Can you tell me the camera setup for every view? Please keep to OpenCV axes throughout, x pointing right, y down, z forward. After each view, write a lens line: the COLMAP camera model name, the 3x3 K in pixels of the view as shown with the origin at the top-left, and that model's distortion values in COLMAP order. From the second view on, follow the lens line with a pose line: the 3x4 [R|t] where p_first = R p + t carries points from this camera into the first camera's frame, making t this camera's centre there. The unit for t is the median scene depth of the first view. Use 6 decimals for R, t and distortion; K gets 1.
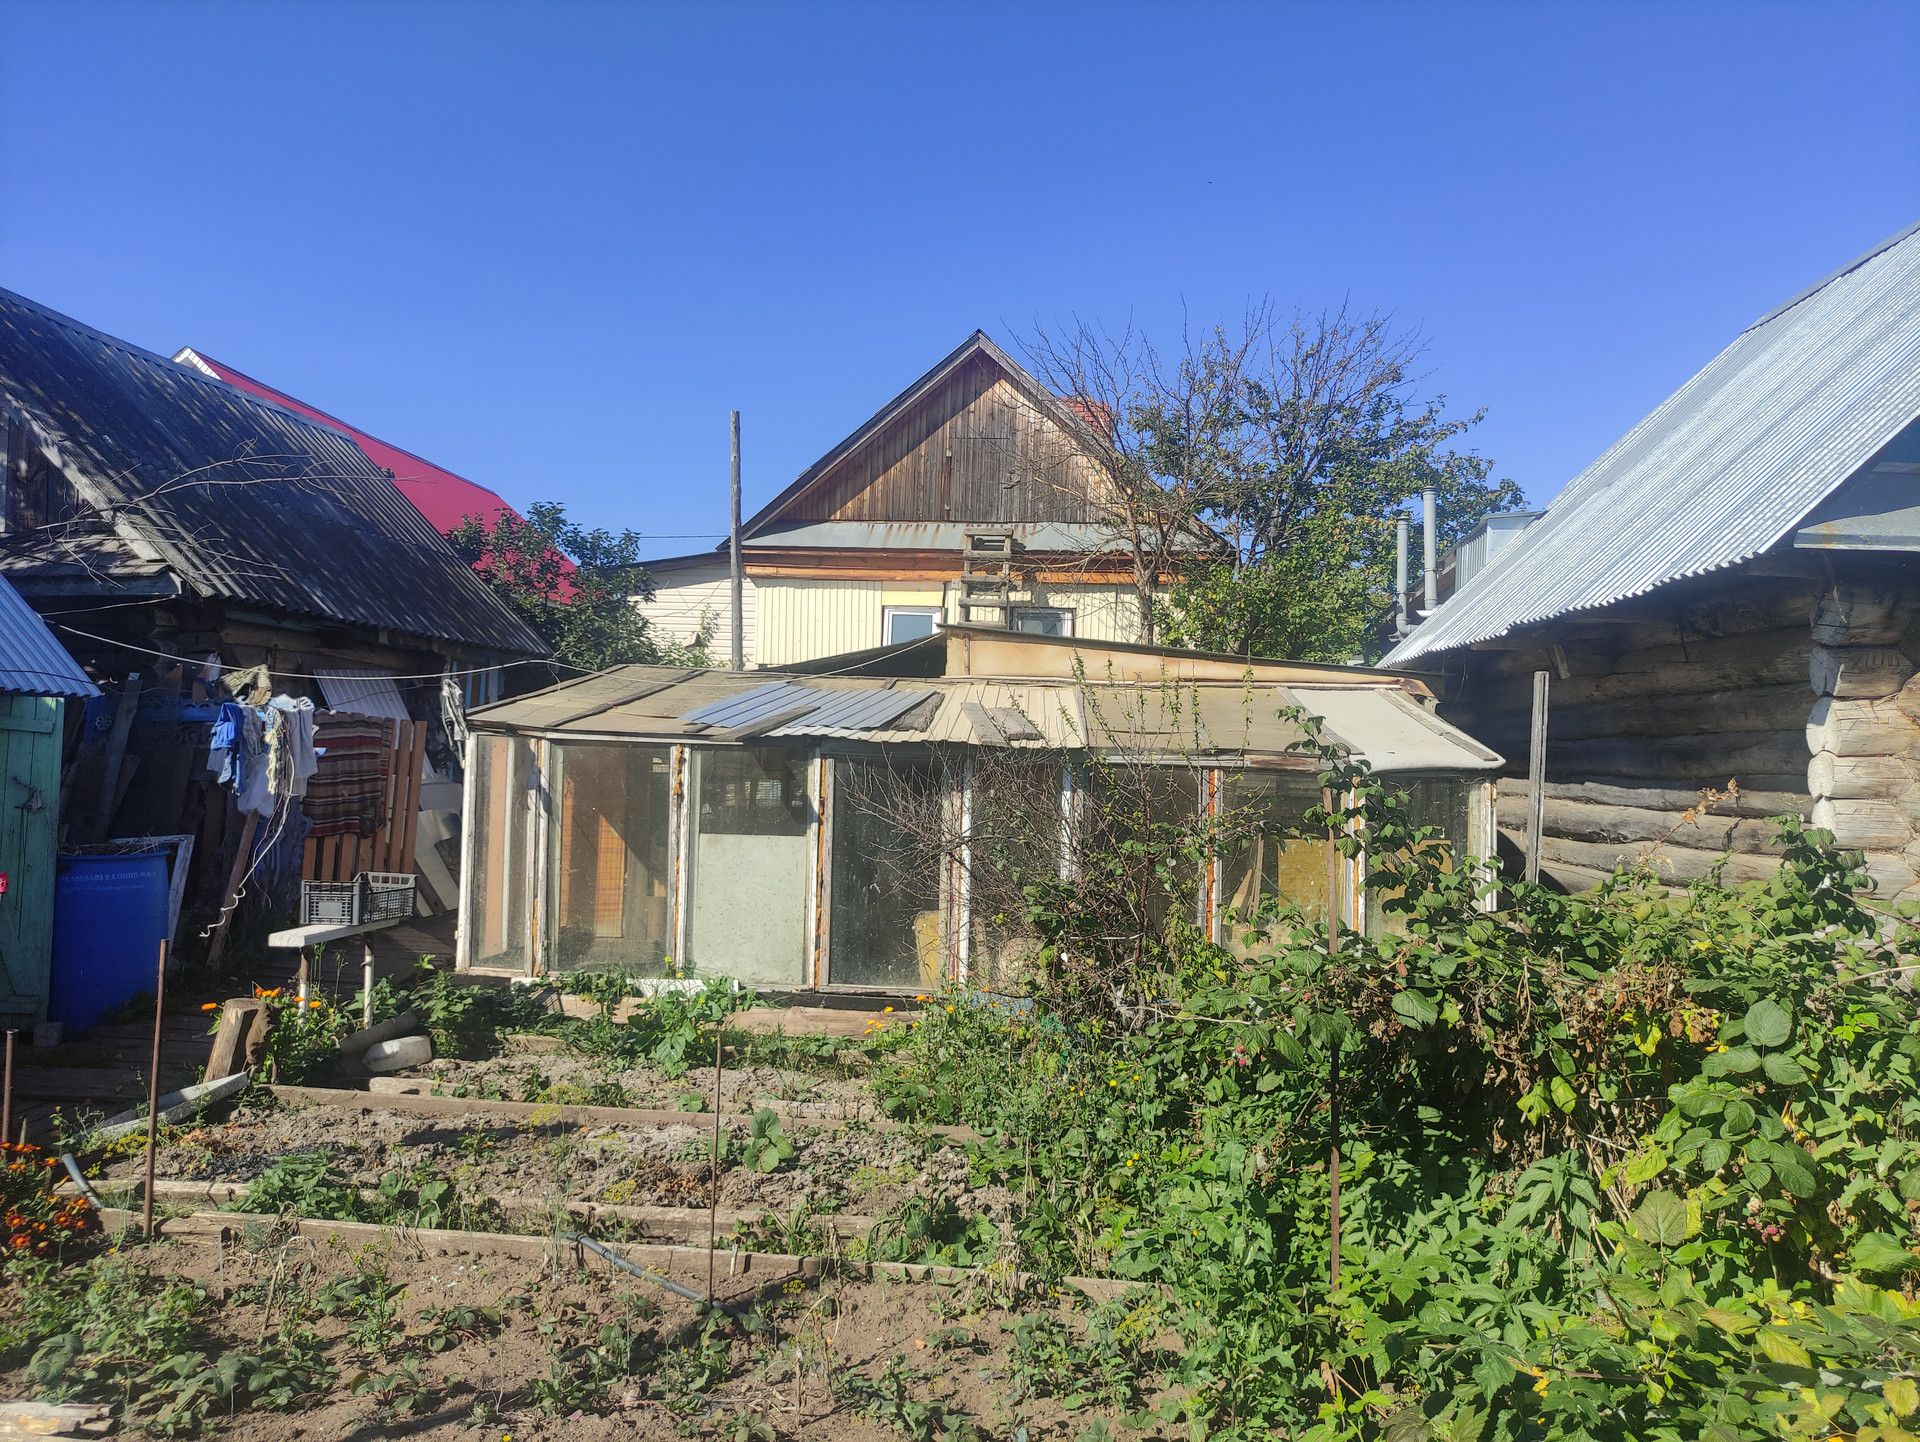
lens RADIAL K [[1416.4, 0, 961.8], [0, 1416.4, 714.6], [0, 0, 1]] dist [0.017718, -0.000565]
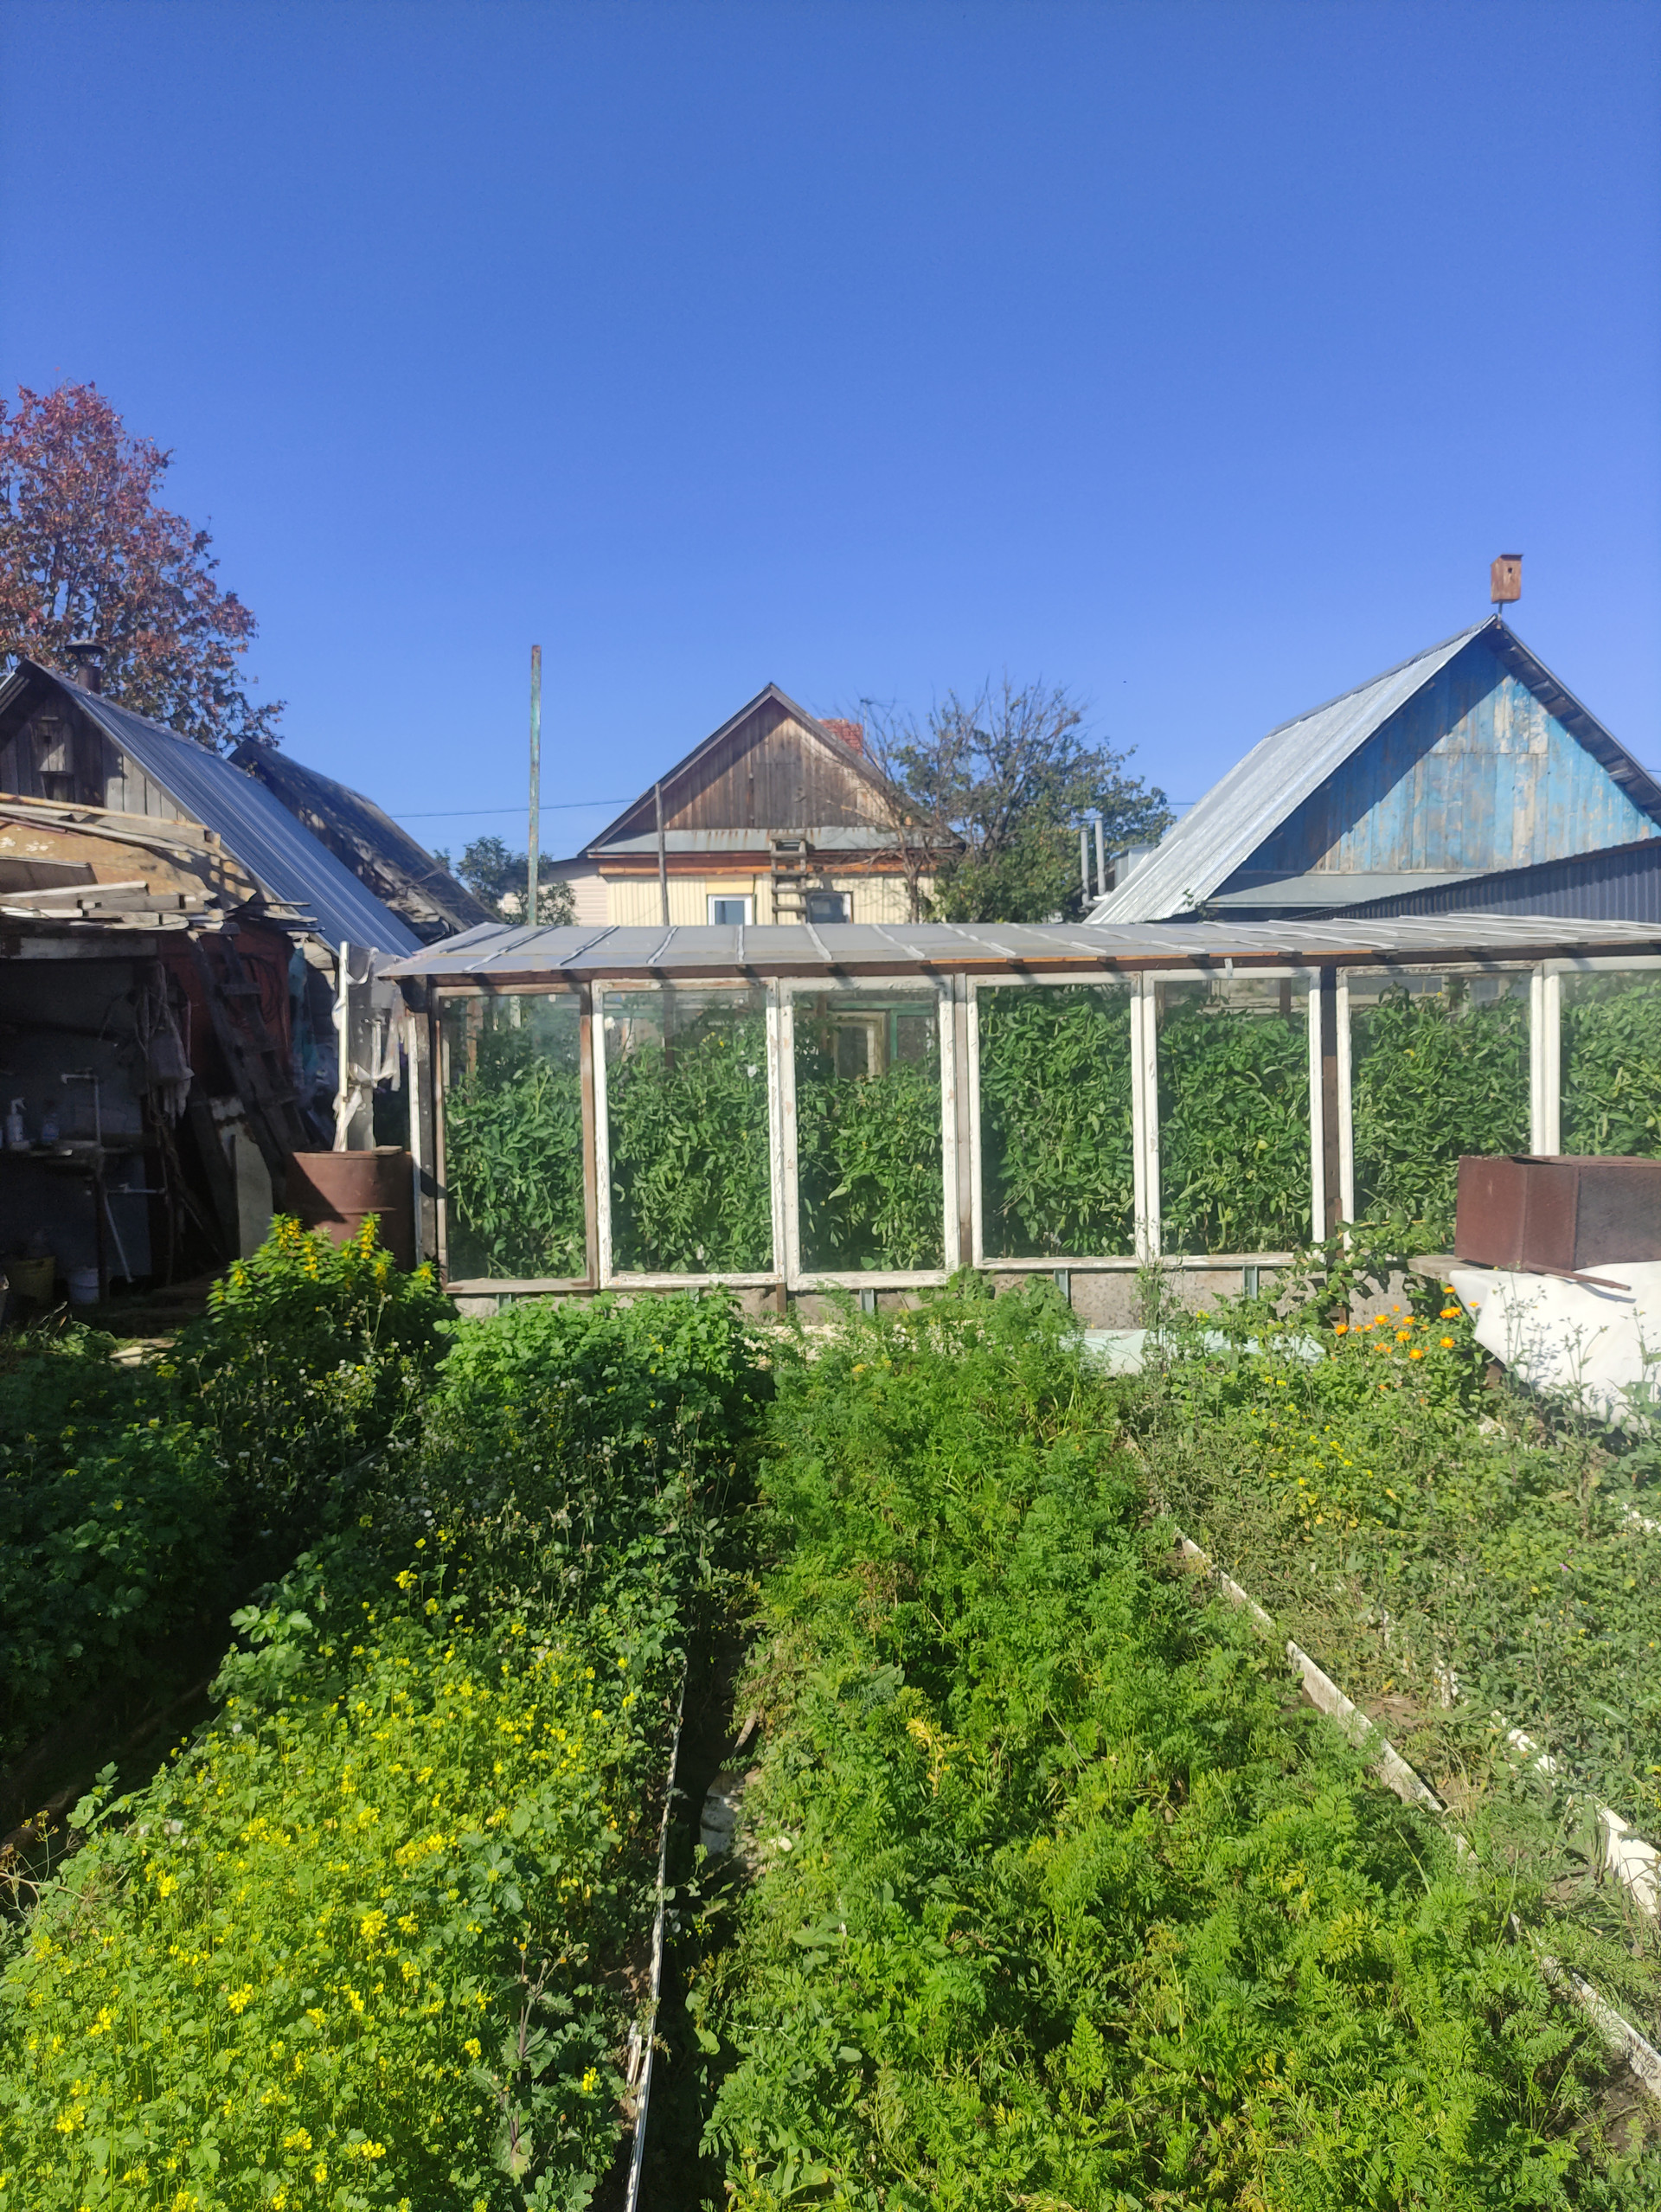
lens RADIAL K [[1629.1, 0, 846.5], [0, 1629.1, 1107.2], [0, 0, 1]] dist [0.026111, -0.023155]
pose [[0.988010, -0.061134, 0.141774, -0.179663], [0.048487, 0.994669, 0.091009, -0.012874], [-0.146582, -0.083044, 0.985707, -0.617512]]
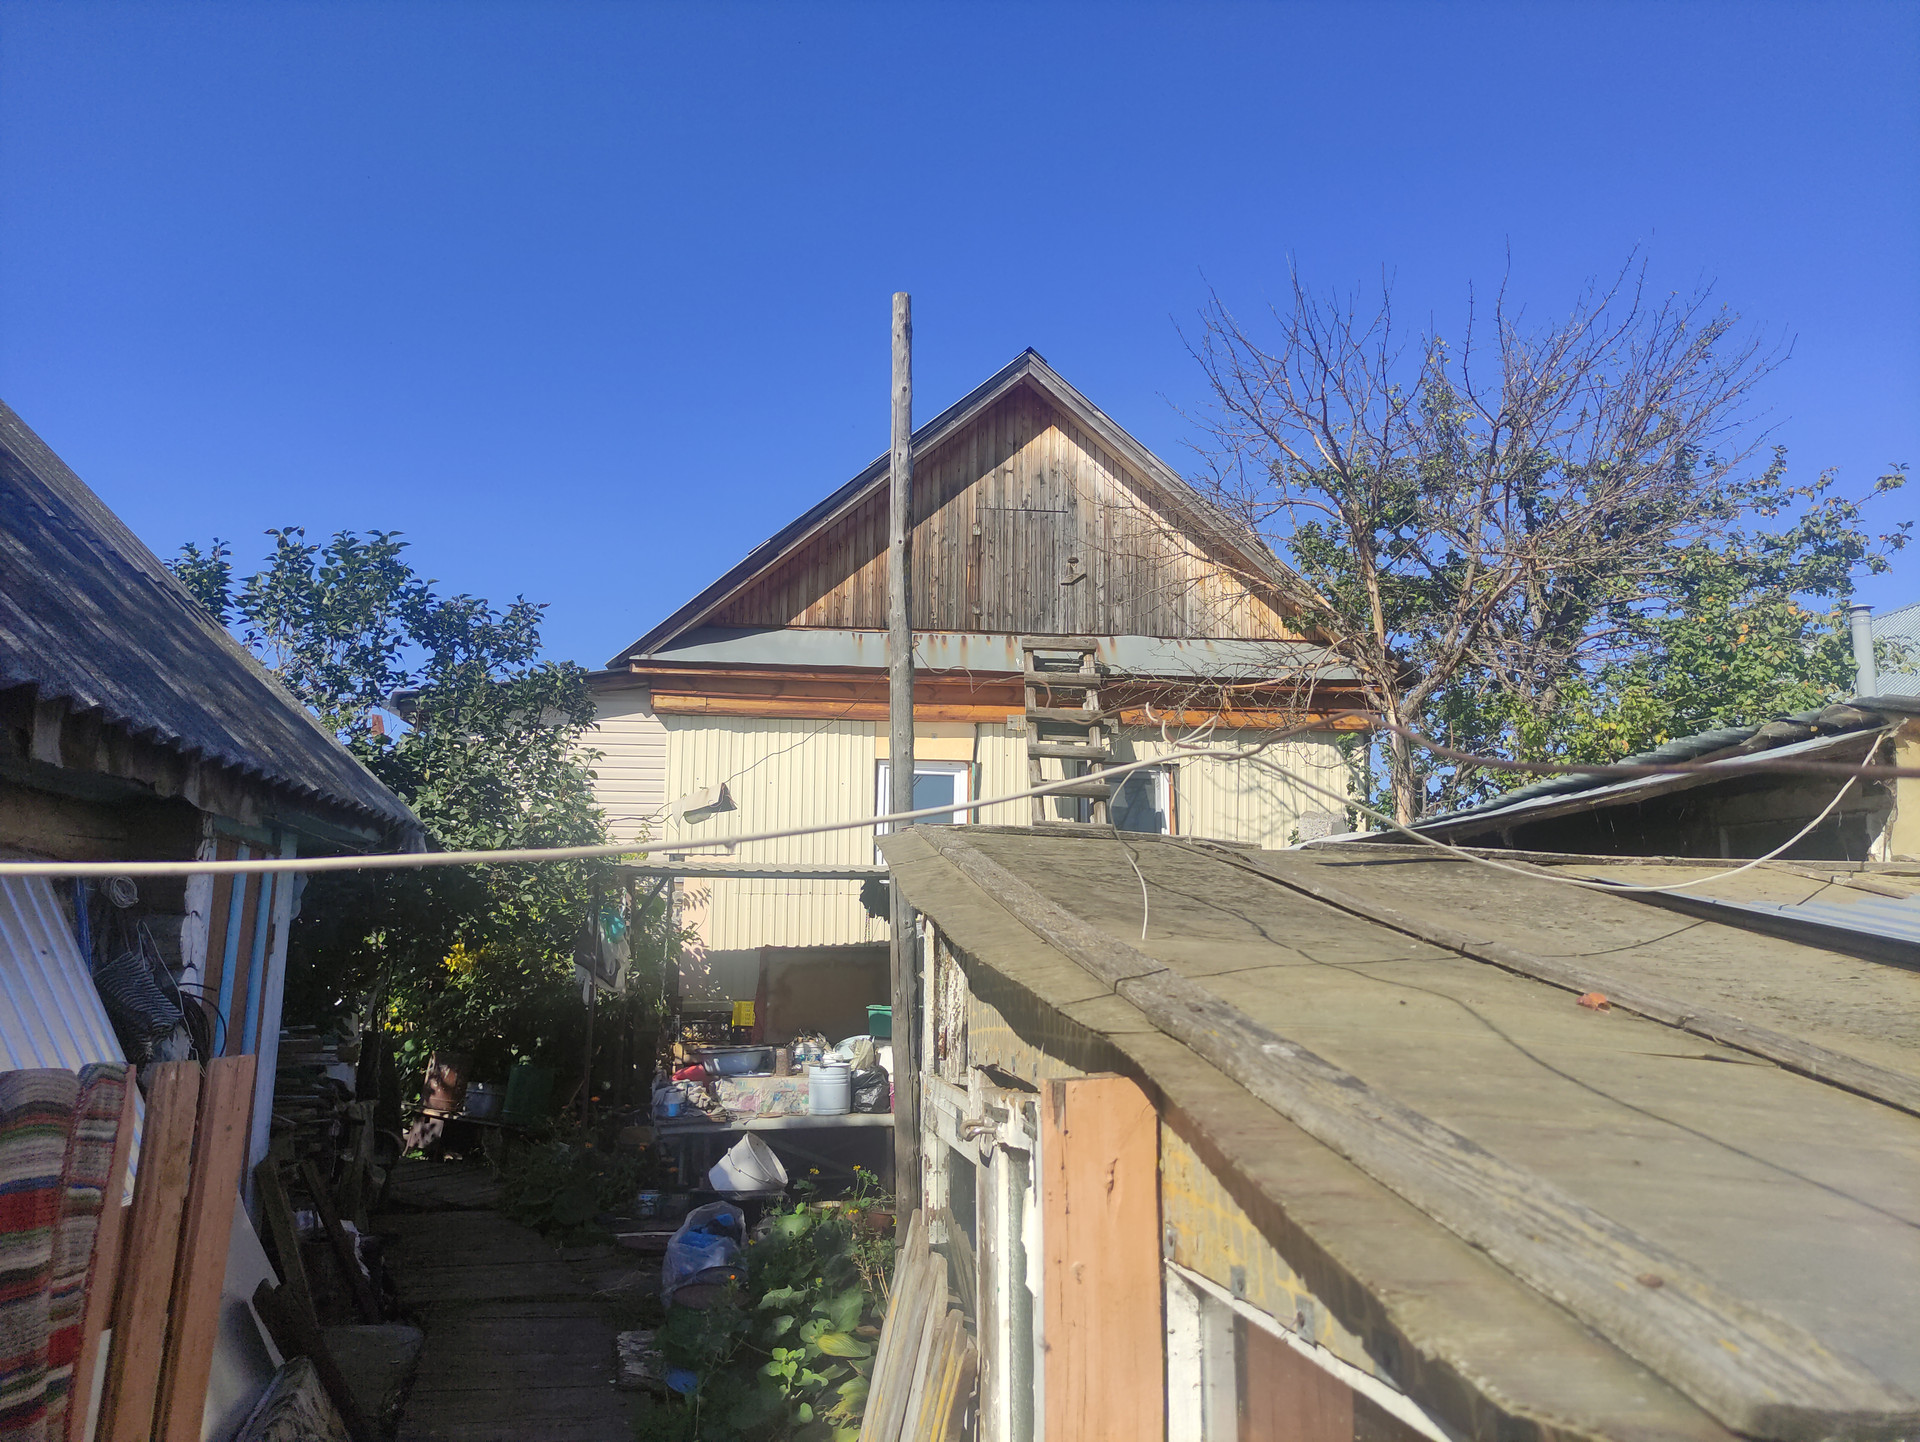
lens RADIAL K [[1416.4, 0, 979.8], [0, 1416.4, 727.1], [0, 0, 1]] dist [0.017718, -0.000565]
pose [[0.969942, 0.014609, 0.242896, -0.191824], [0.018036, 0.991134, -0.131633, -0.008121], [-0.242665, 0.132057, 0.961080, 0.437404]]
